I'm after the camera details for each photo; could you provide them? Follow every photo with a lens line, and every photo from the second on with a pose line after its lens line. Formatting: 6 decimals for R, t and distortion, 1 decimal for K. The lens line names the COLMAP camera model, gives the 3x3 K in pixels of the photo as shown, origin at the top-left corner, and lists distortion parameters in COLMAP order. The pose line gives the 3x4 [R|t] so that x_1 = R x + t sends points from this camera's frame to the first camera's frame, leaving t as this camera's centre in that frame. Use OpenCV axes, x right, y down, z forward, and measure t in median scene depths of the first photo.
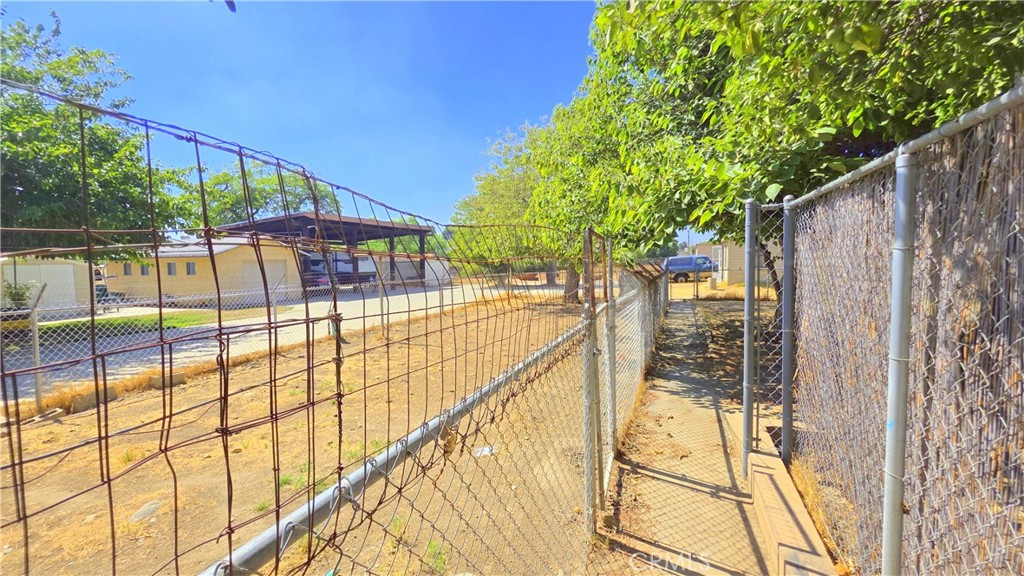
lens RADIAL K [[432.5, 0, 514.6], [0, 432.5, 284.3], [0, 0, 1]] dist [-0.000401, 0.000067]
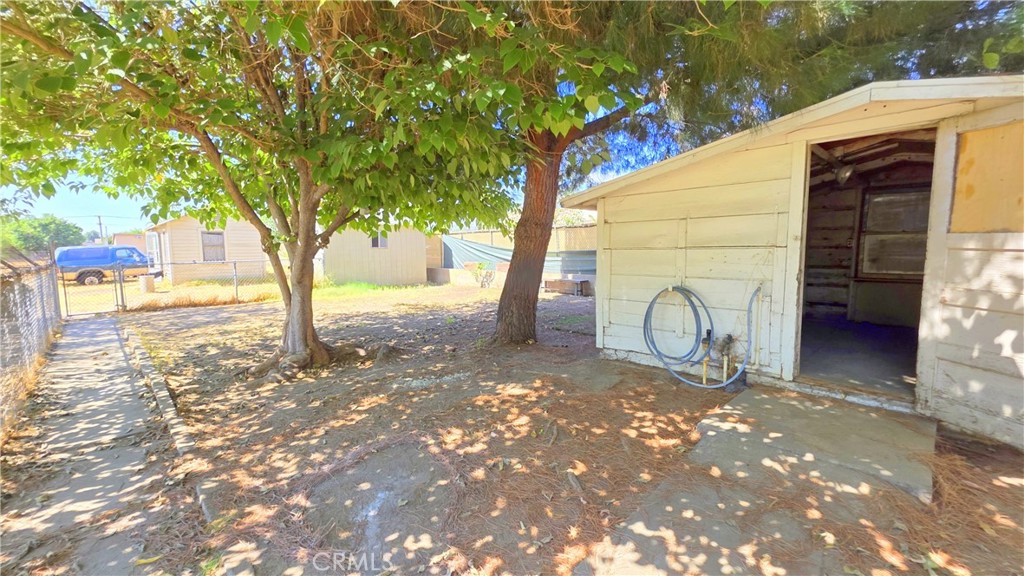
lens RADIAL K [[432.5, 0, 516.0], [0, 432.5, 290.8], [0, 0, 1]] dist [-0.000401, 0.000067]
pose [[0.415267, -0.061263, 0.907634, 0.075783], [0.038940, 0.998012, 0.049547, -0.003191], [-0.908866, 0.014768, 0.416827, 0.185344]]
